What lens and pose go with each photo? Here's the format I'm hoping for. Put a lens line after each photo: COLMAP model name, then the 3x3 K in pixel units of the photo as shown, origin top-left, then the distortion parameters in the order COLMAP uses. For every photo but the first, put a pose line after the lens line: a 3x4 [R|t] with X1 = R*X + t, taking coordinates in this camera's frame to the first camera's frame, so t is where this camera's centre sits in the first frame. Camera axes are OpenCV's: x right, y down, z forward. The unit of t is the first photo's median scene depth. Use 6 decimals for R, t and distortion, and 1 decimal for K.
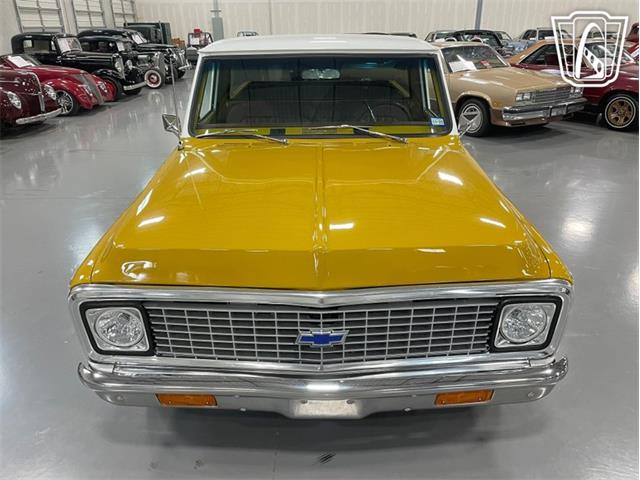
lens RADIAL K [[482.2, 0, 321.1], [0, 482.2, 241.6], [0, 0, 1]] dist [0.069020, -0.093602]
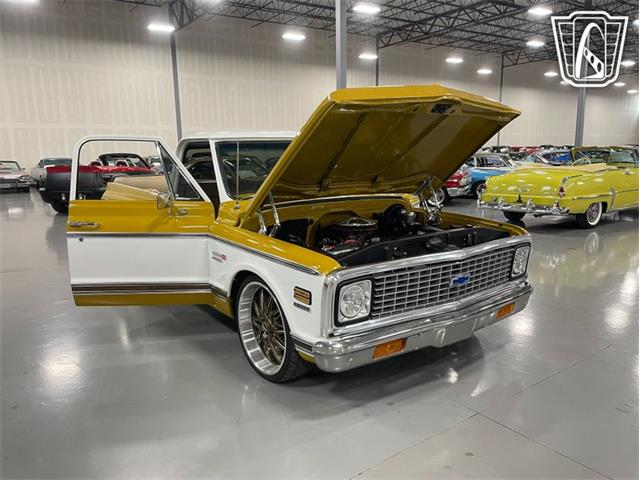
lens RADIAL K [[482.2, 0, 326.0], [0, 482.2, 240.2], [0, 0, 1]] dist [0.069020, -0.093602]
pose [[0.809647, -0.102031, 0.577981, -1.117326], [0.239516, 0.956479, -0.166672, 0.197778], [-0.535821, 0.273381, 0.798848, -0.106152]]
